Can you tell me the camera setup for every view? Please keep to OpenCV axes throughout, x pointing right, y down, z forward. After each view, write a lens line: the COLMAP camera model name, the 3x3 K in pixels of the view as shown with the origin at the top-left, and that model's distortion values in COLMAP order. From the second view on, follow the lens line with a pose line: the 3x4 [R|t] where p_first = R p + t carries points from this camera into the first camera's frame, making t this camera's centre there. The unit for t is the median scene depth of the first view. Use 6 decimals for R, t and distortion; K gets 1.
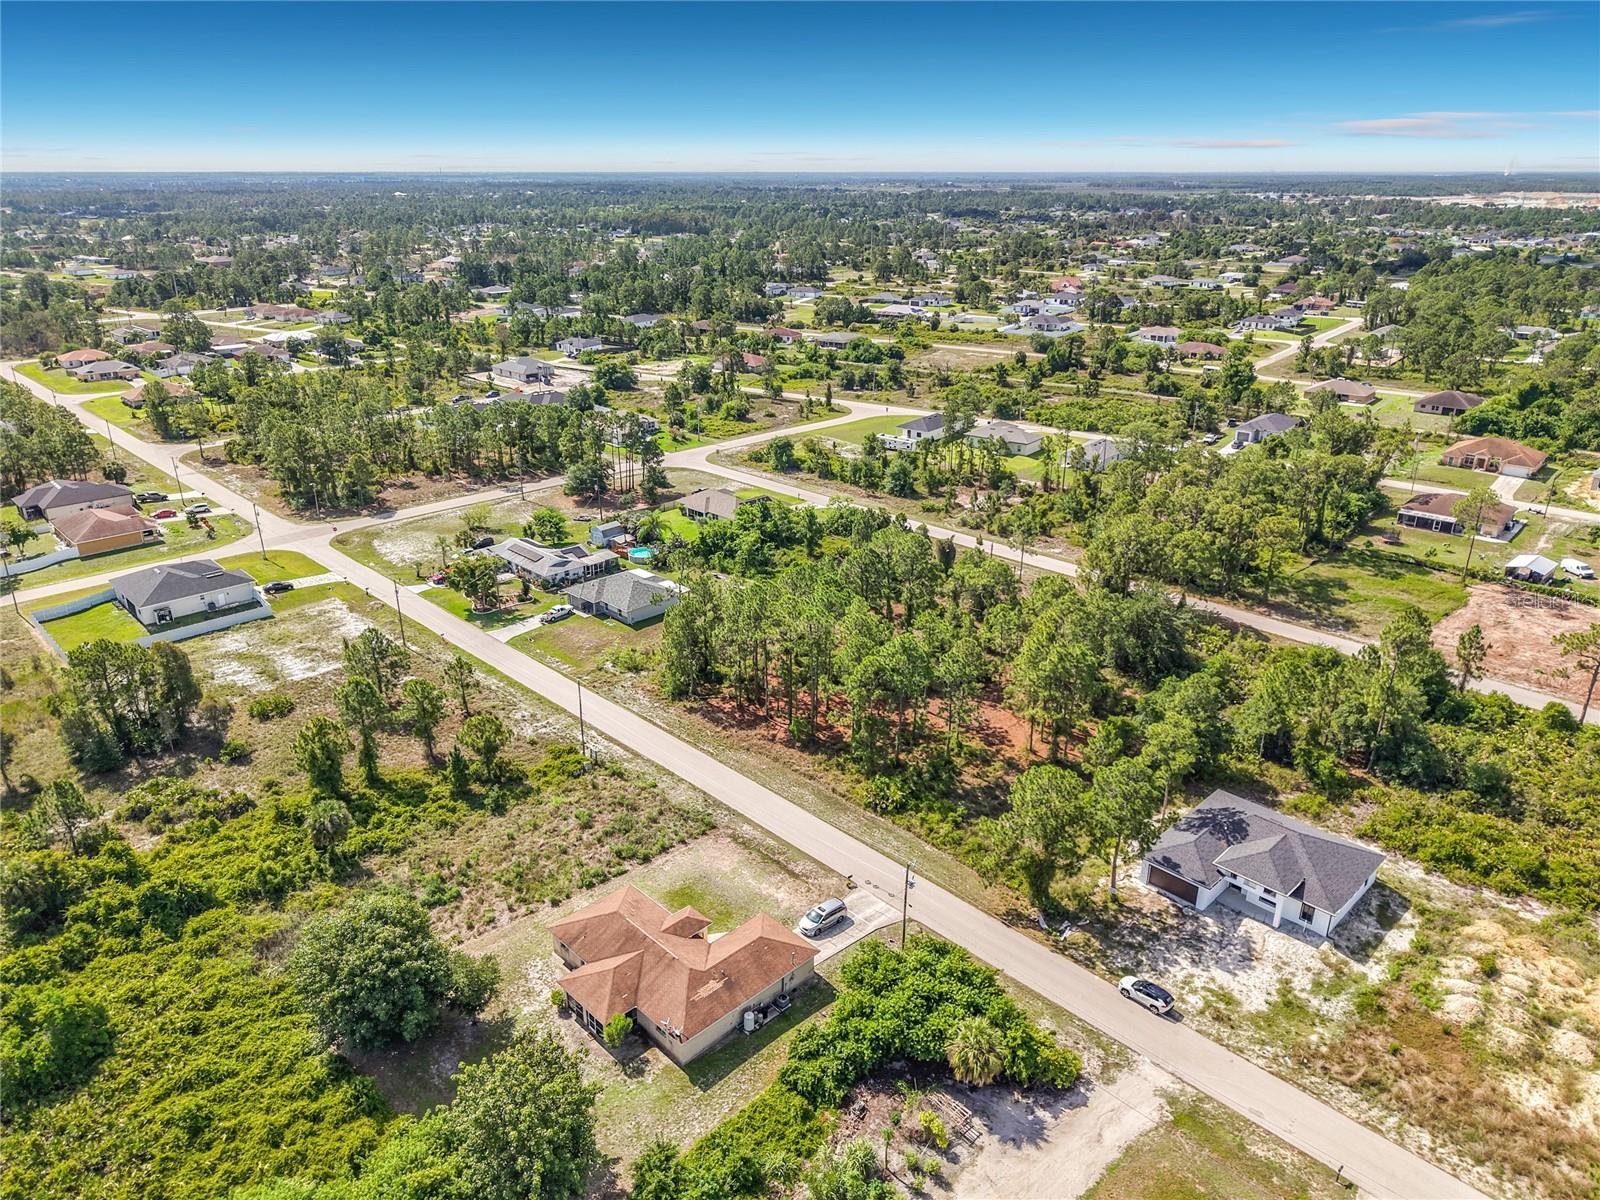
lens RADIAL K [[1055.8, 0, 796.9], [0, 1055.8, 636.4], [0, 0, 1]] dist [0.057807, -0.054265]
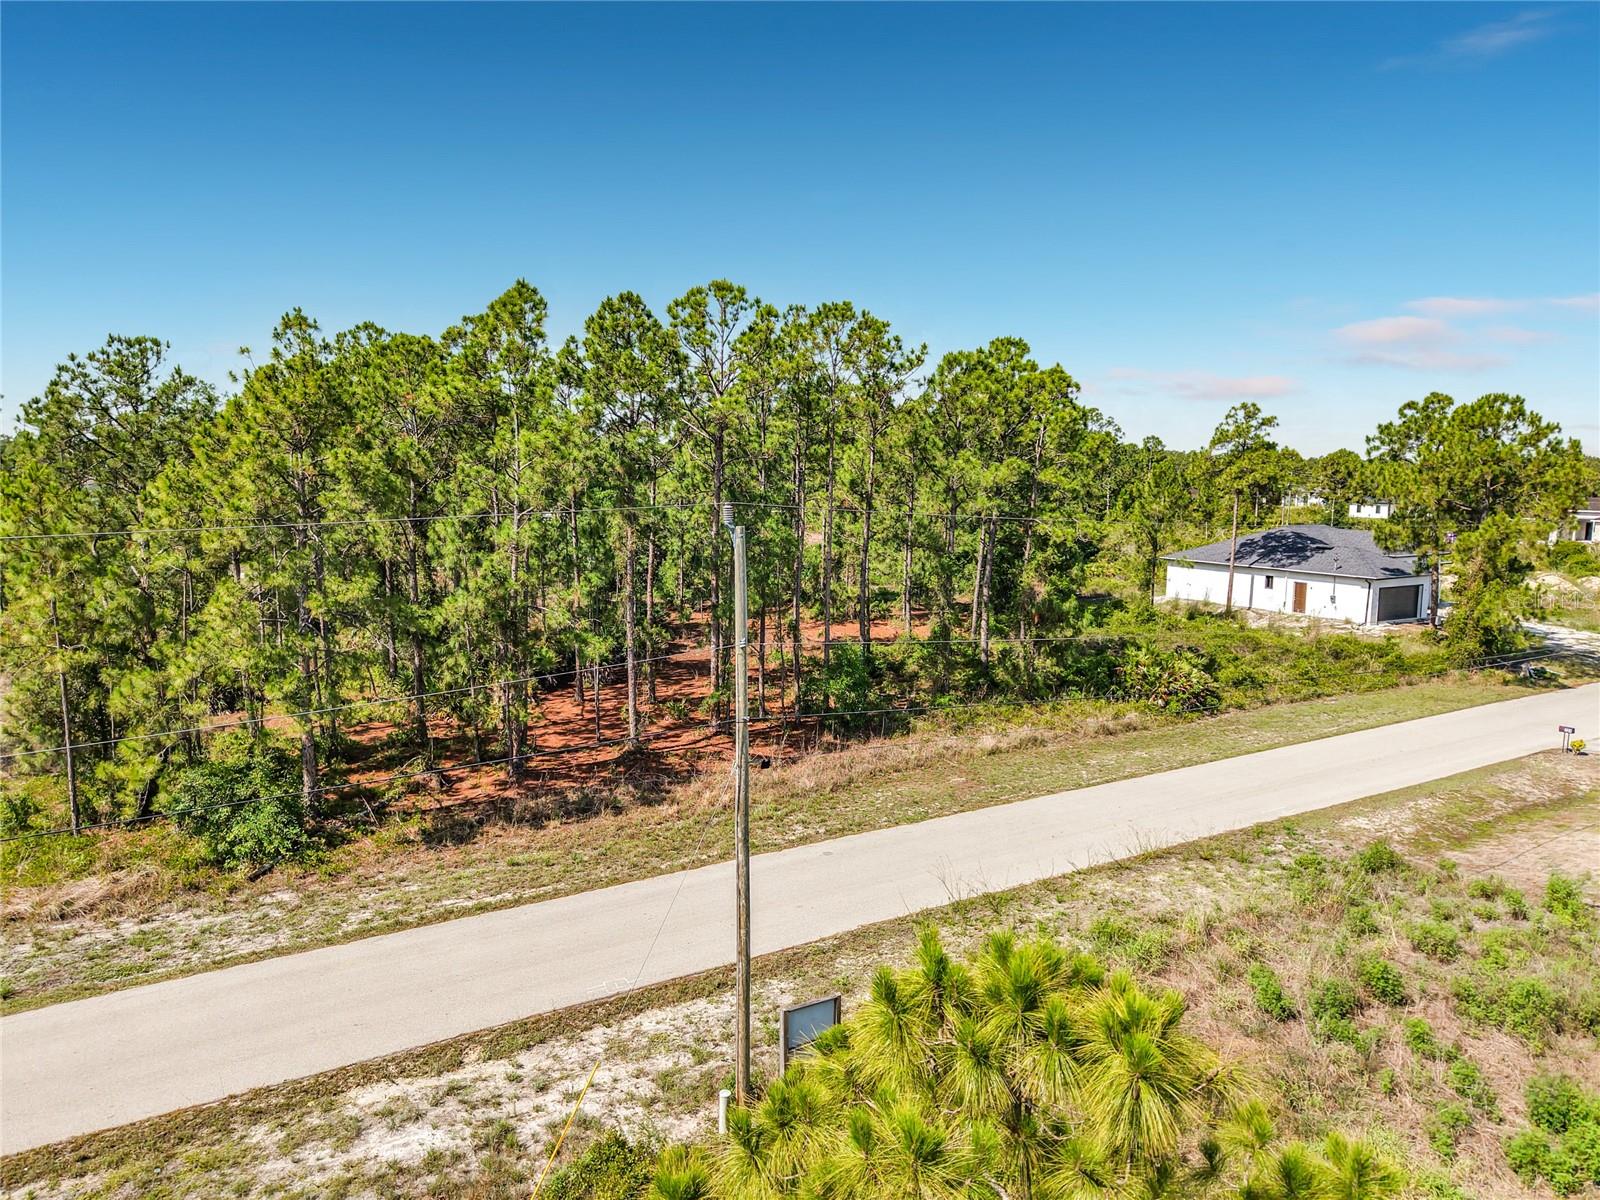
lens RADIAL K [[1075.9, 0, 794.8], [0, 1075.9, 601.2], [0, 0, 1]] dist [0.004143, 0.001048]
pose [[0.225702, -0.121923, 0.966537, -0.308335], [0.383608, 0.923105, 0.026865, 0.047340], [-0.895491, 0.364708, 0.255117, 0.882396]]
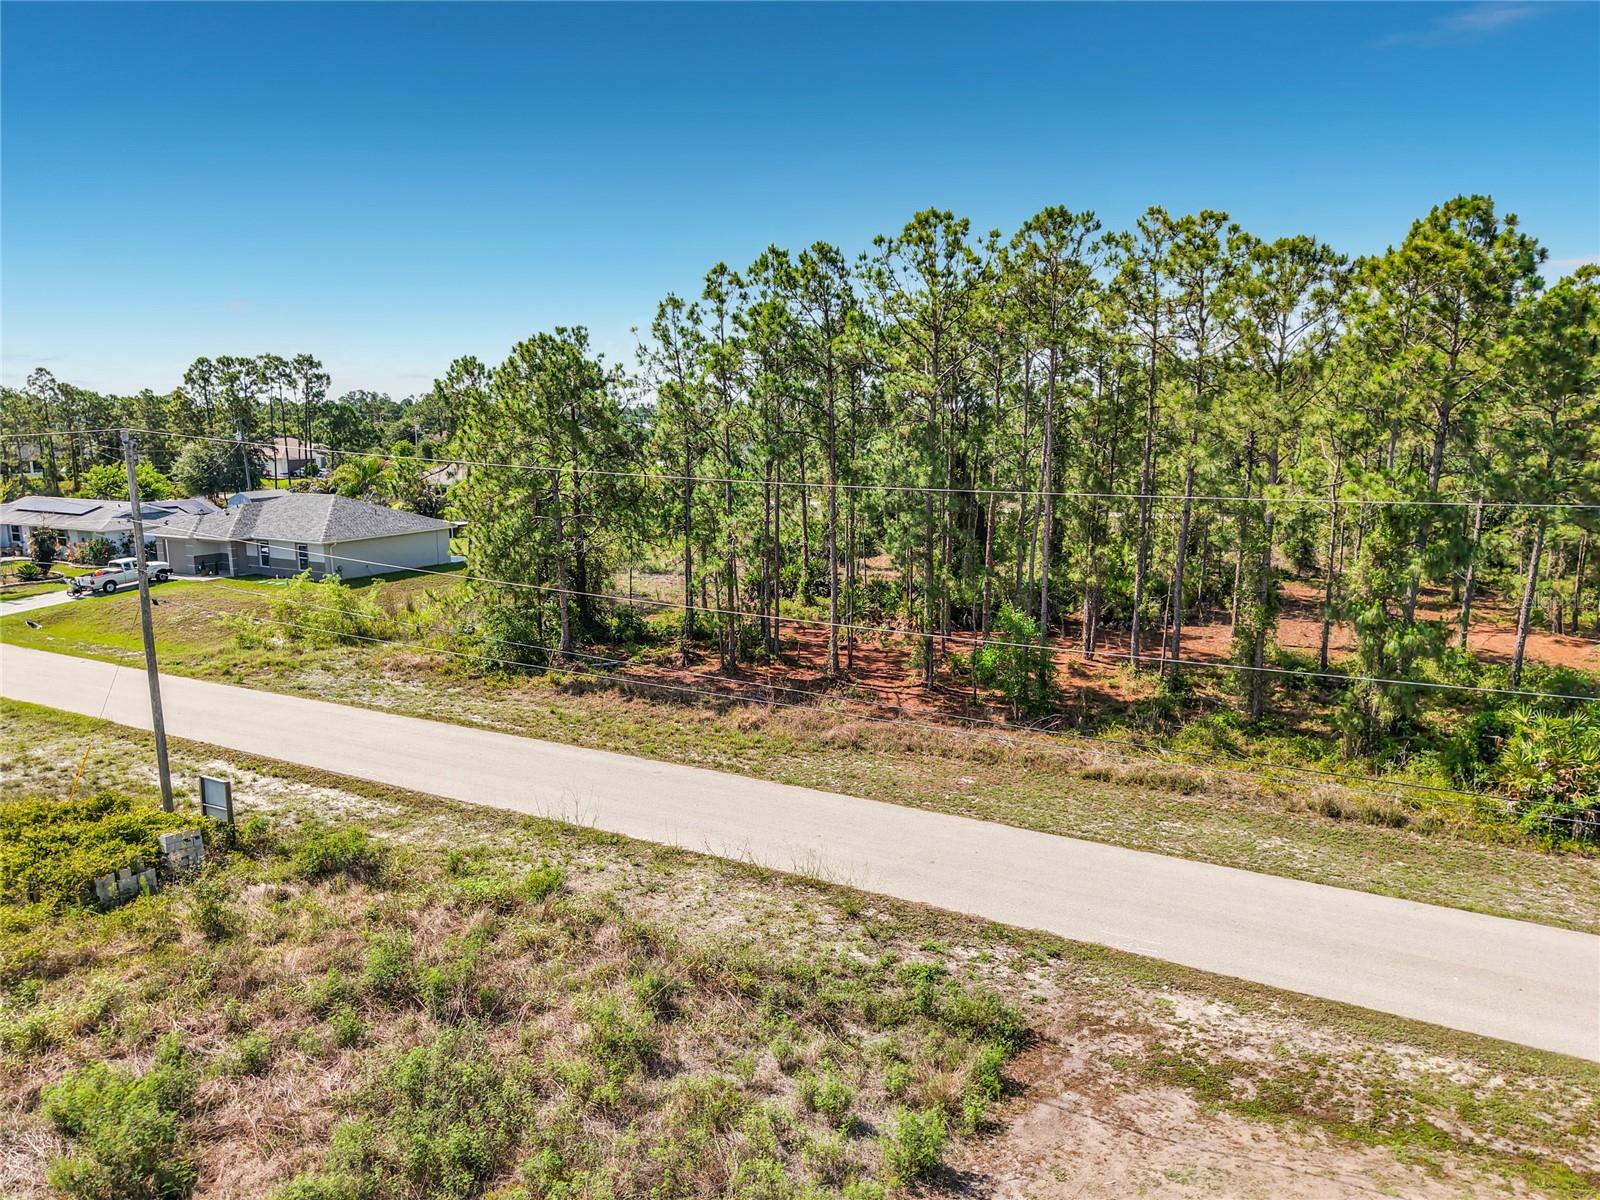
lens RADIAL K [[1089.3, 0, 792.2], [0, 1089.3, 600.8], [0, 0, 1]] dist [0.003646, -0.000089]
pose [[0.958383, -0.053545, 0.280421, -0.131889], [0.119111, 0.967674, -0.222307, 0.125758], [-0.259452, 0.246456, 0.933779, 0.708387]]
